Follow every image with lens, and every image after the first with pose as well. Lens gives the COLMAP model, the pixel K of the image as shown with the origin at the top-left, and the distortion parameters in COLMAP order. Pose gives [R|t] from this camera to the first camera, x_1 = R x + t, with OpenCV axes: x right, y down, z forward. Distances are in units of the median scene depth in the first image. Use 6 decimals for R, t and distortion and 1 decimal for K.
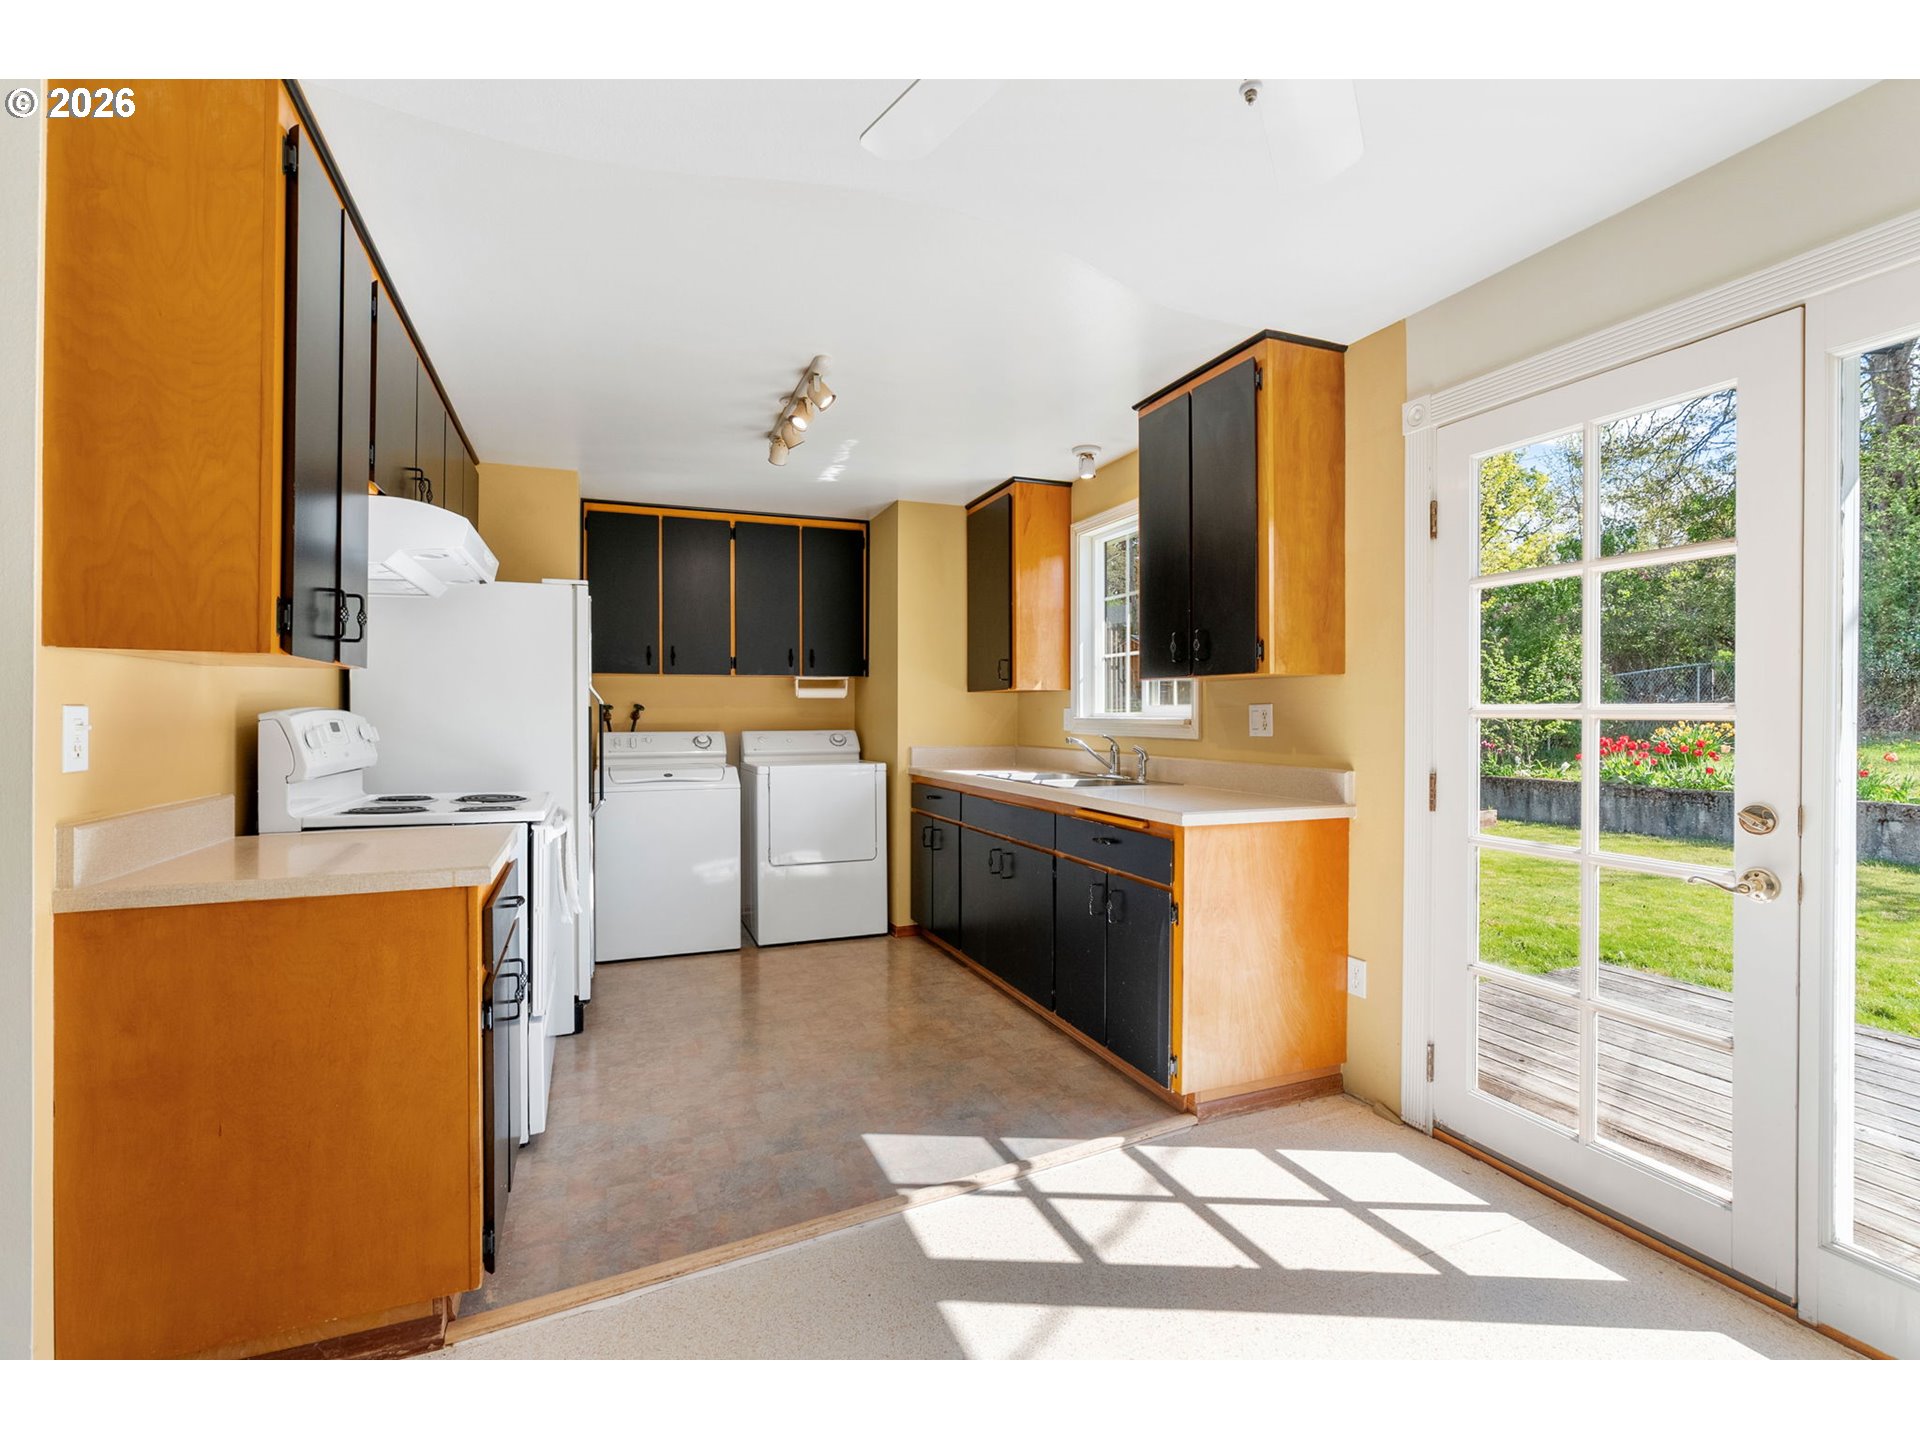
lens RADIAL K [[881.2, 0, 943.2], [0, 881.2, 724.4], [0, 0, 1]] dist [-0.001140, -0.000033]
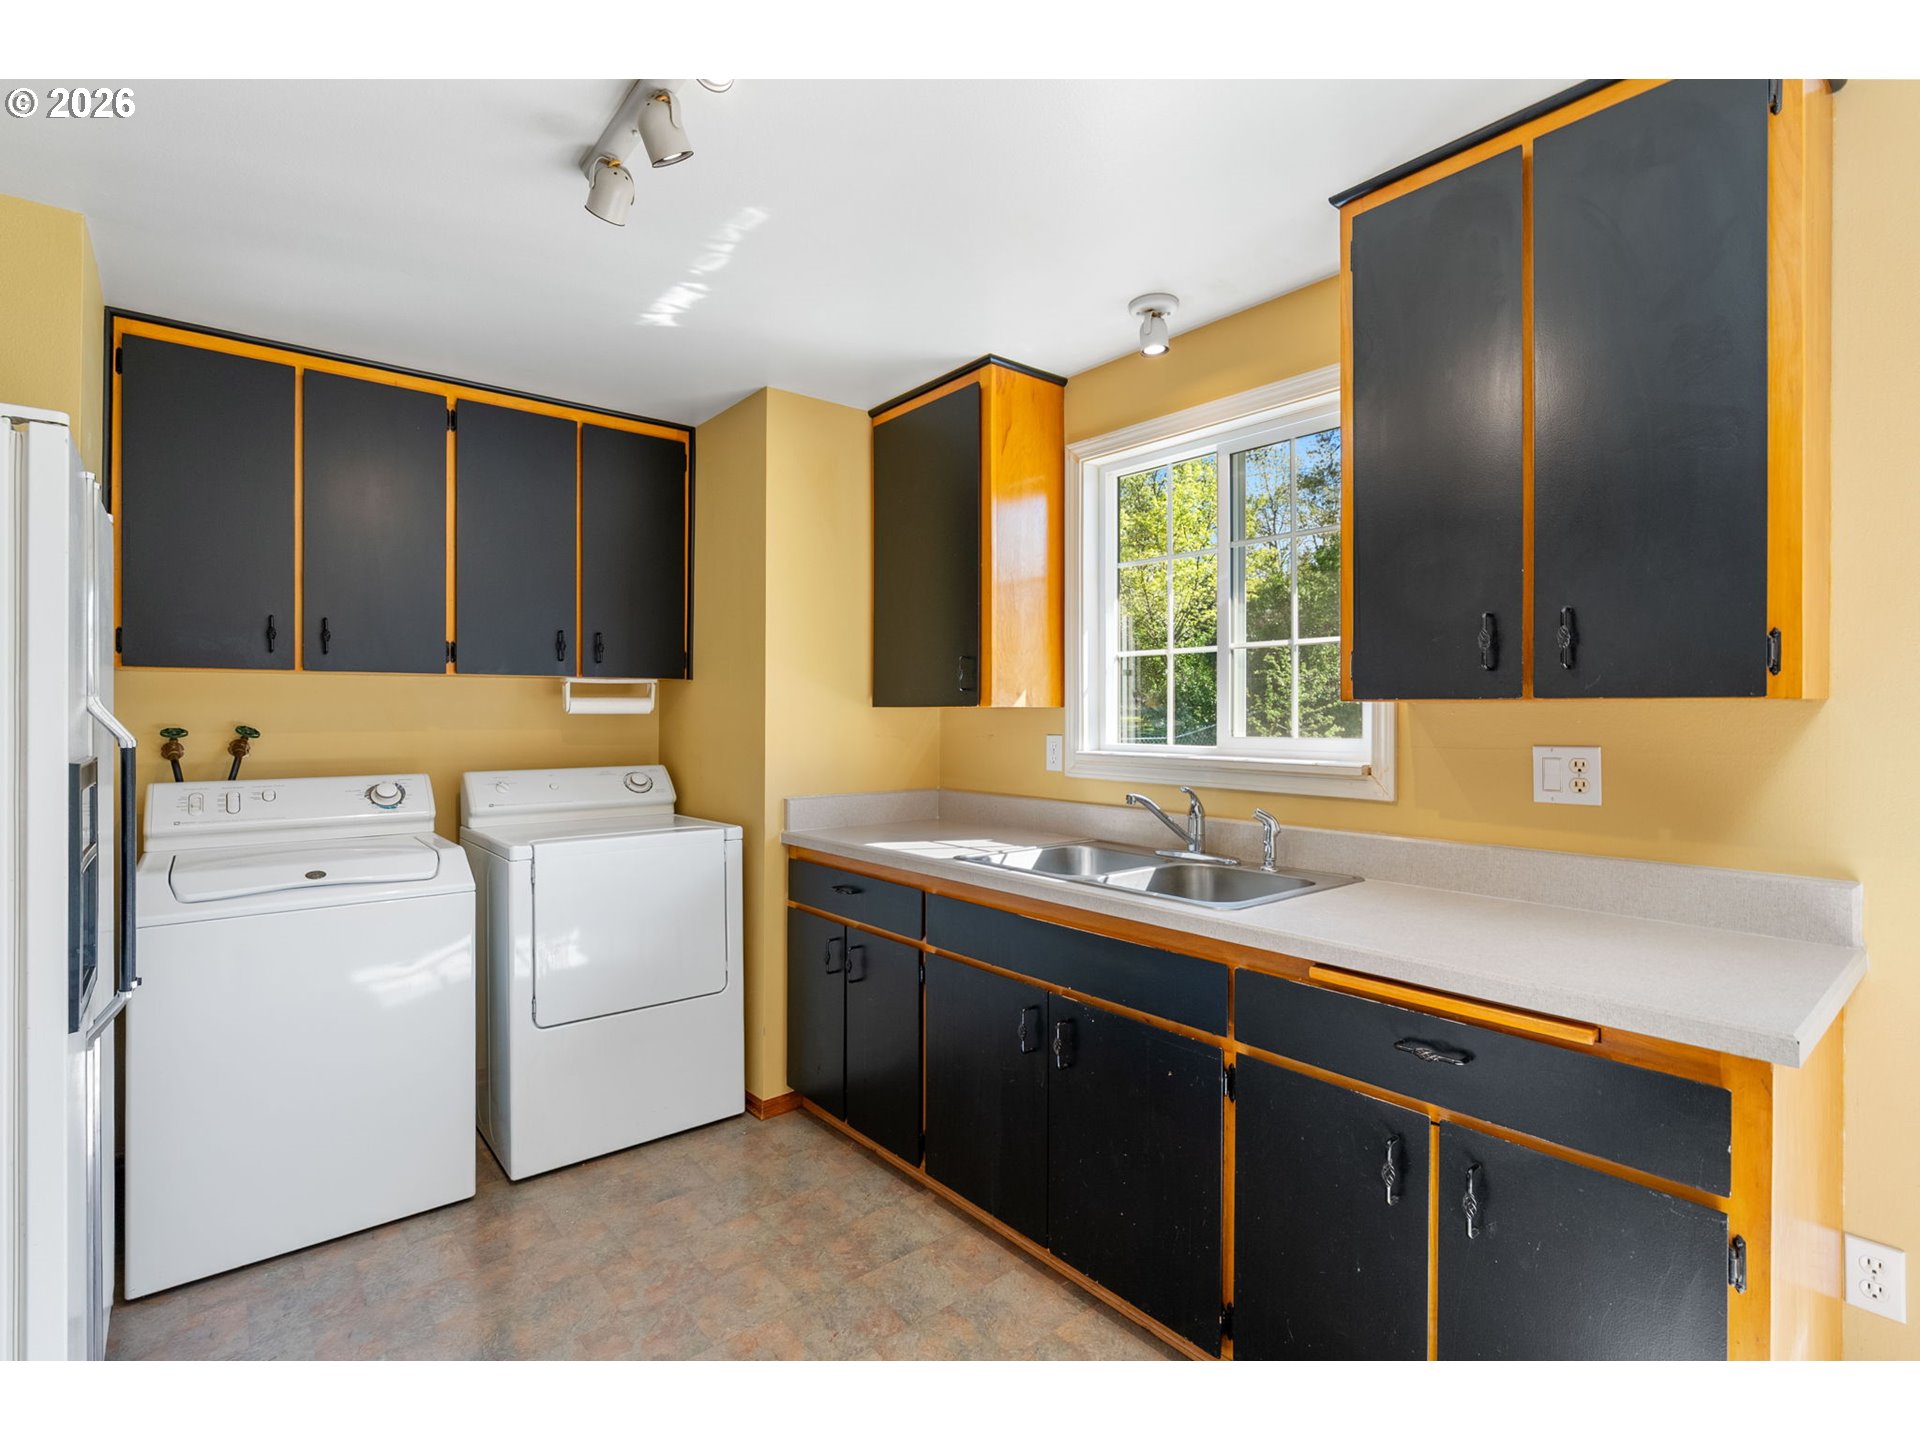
lens RADIAL K [[910.6, 0, 960.7], [0, 910.6, 714.3], [0, 0, 1]] dist [-0.013631, 0.008157]
pose [[0.947053, 0.000971, 0.321075, -0.124875], [0.002700, 0.999936, -0.010989, -0.024930], [-0.321065, 0.011274, 0.946990, 0.378168]]
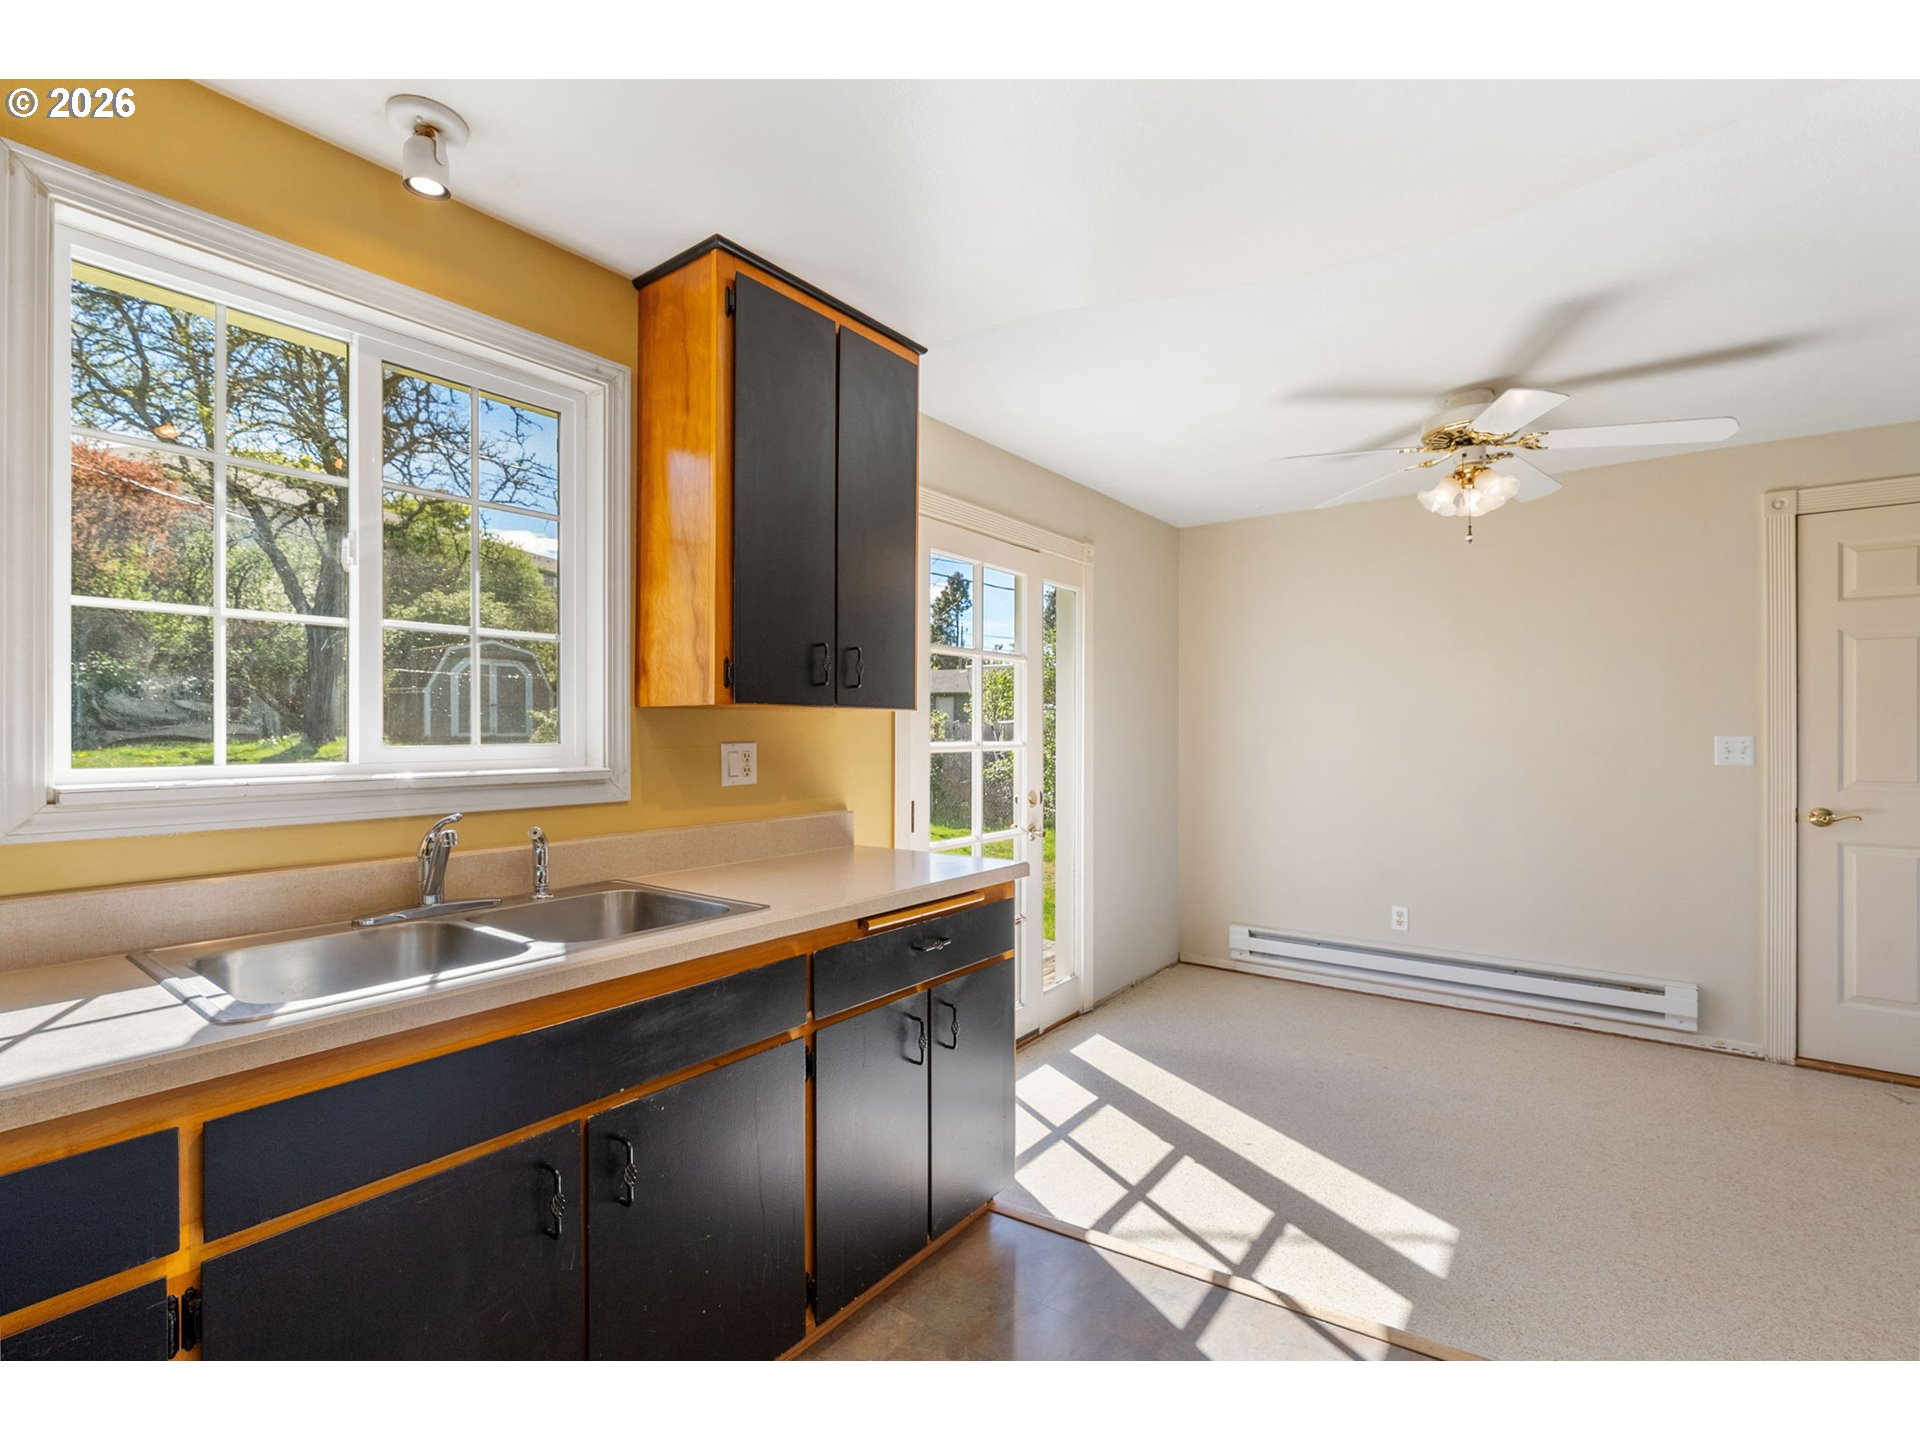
lens RADIAL K [[881.2, 0, 943.2], [0, 881.2, 724.4], [0, 0, 1]] dist [-0.001140, -0.000033]
pose [[-0.519696, 0.000056, 0.854351, -0.249131], [0.007285, 0.999964, 0.004366, -0.026715], [-0.854320, 0.008493, -0.519677, 0.816137]]
